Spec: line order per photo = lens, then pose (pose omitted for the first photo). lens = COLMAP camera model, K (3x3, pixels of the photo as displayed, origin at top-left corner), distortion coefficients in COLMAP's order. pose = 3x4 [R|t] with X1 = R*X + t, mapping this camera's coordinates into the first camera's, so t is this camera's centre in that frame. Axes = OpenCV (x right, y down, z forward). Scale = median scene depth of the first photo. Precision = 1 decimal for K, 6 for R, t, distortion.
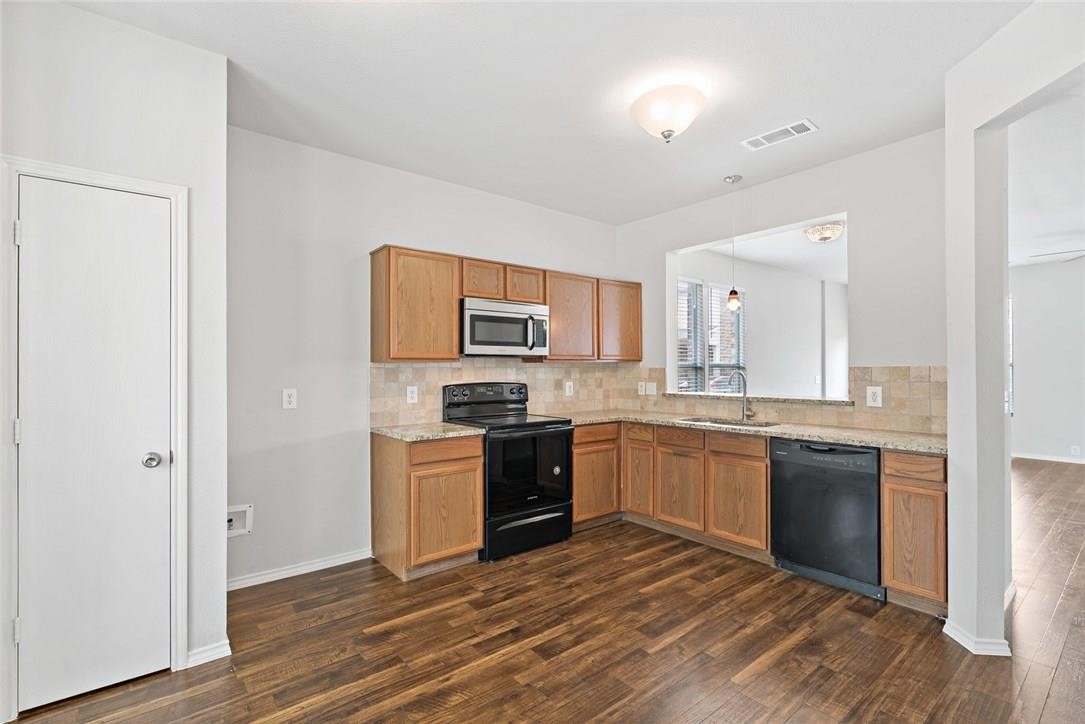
lens RADIAL K [[492.7, 0, 545.5], [0, 492.7, 365.8], [0, 0, 1]] dist [-0.004459, 0.000328]
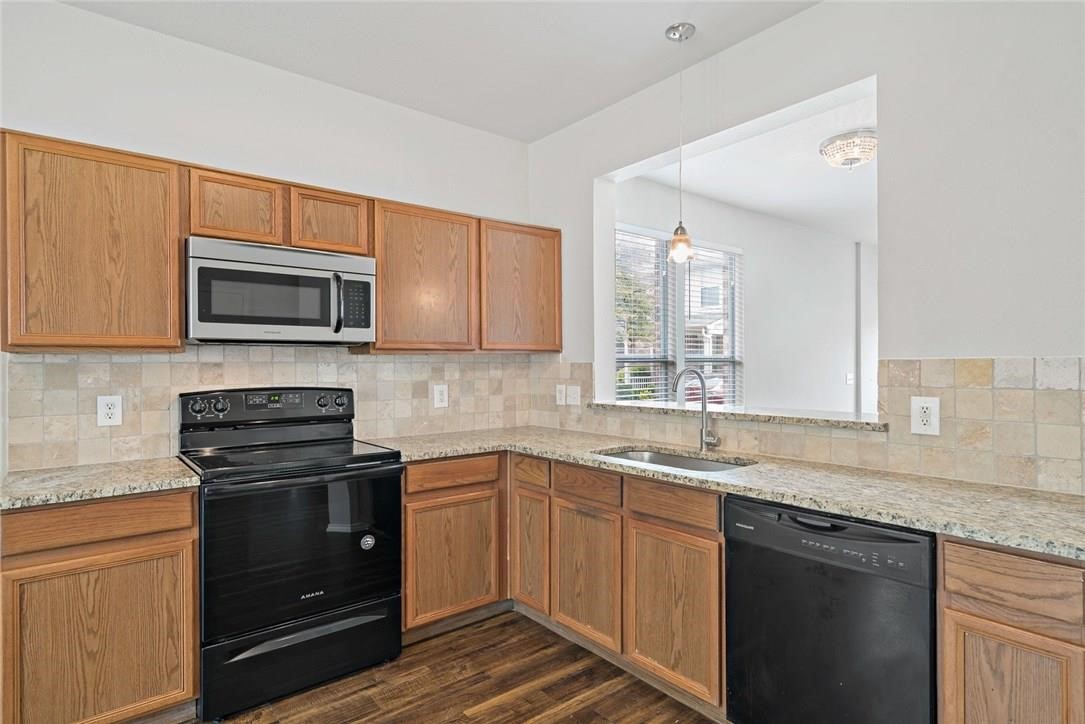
lens RADIAL K [[575.9, 0, 545.3], [0, 575.9, 366.3], [0, 0, 1]] dist [0.005553, 0.001074]
pose [[0.999996, -0.001688, 0.002305, 0.234638], [0.001666, 0.999955, 0.009340, 0.002447], [-0.002321, -0.009337, 0.999954, 0.344723]]
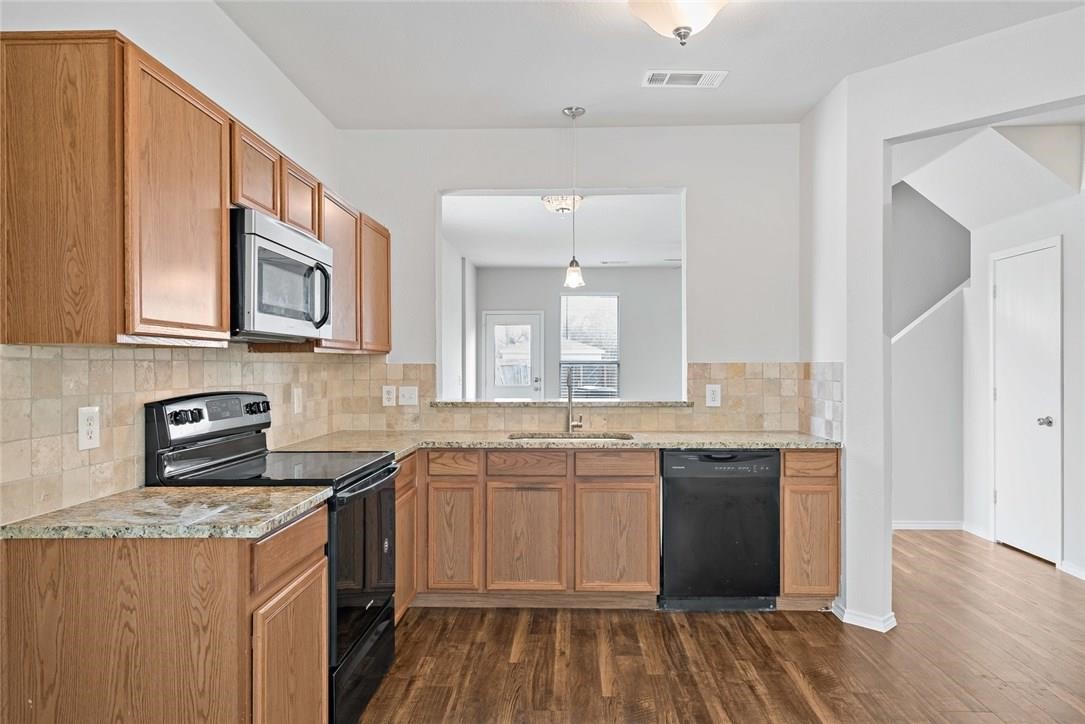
lens RADIAL K [[686.2, 0, 544.1], [0, 686.2, 366.7], [0, 0, 1]] dist [-0.001180, 0.024176]
pose [[0.655753, 0.000924, 0.754975, -0.462589], [-0.005039, 0.999982, 0.003153, 0.006097], [-0.754958, -0.005872, 0.655747, 0.366469]]
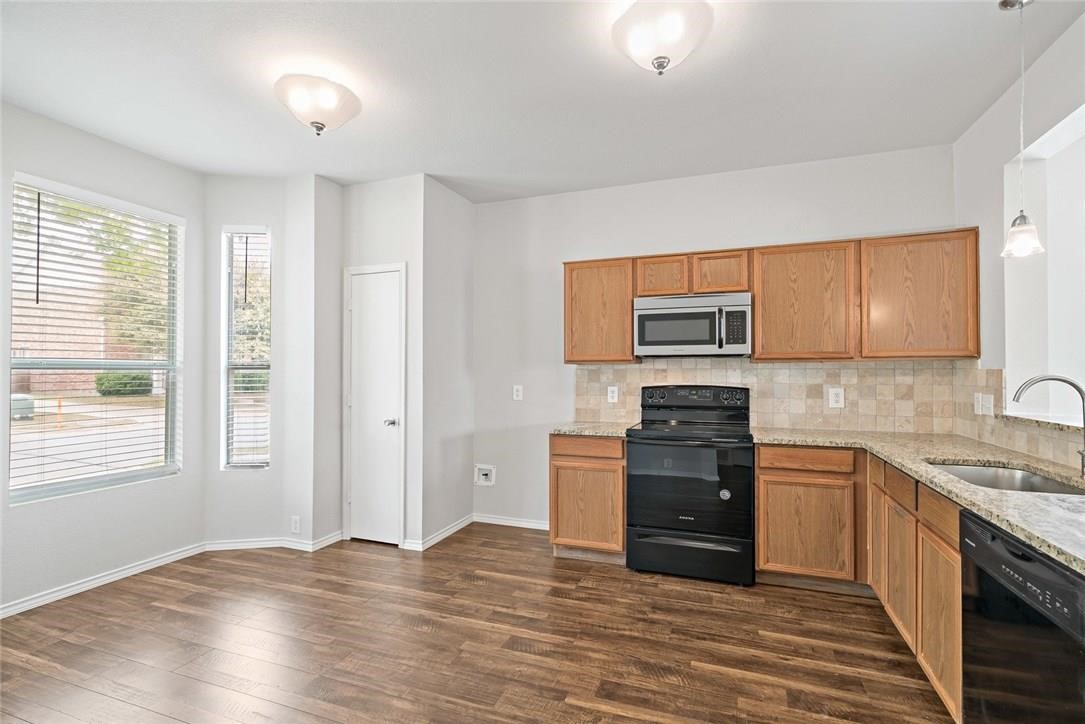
lens RADIAL K [[499.1, 0, 549.6], [0, 499.1, 366.5], [0, 0, 1]] dist [-0.002975, 0.001126]
pose [[0.514051, -0.005606, -0.857741, 0.602776], [0.004182, 0.999983, -0.004029, 0.001797], [0.857750, -0.001516, 0.514066, 0.336254]]
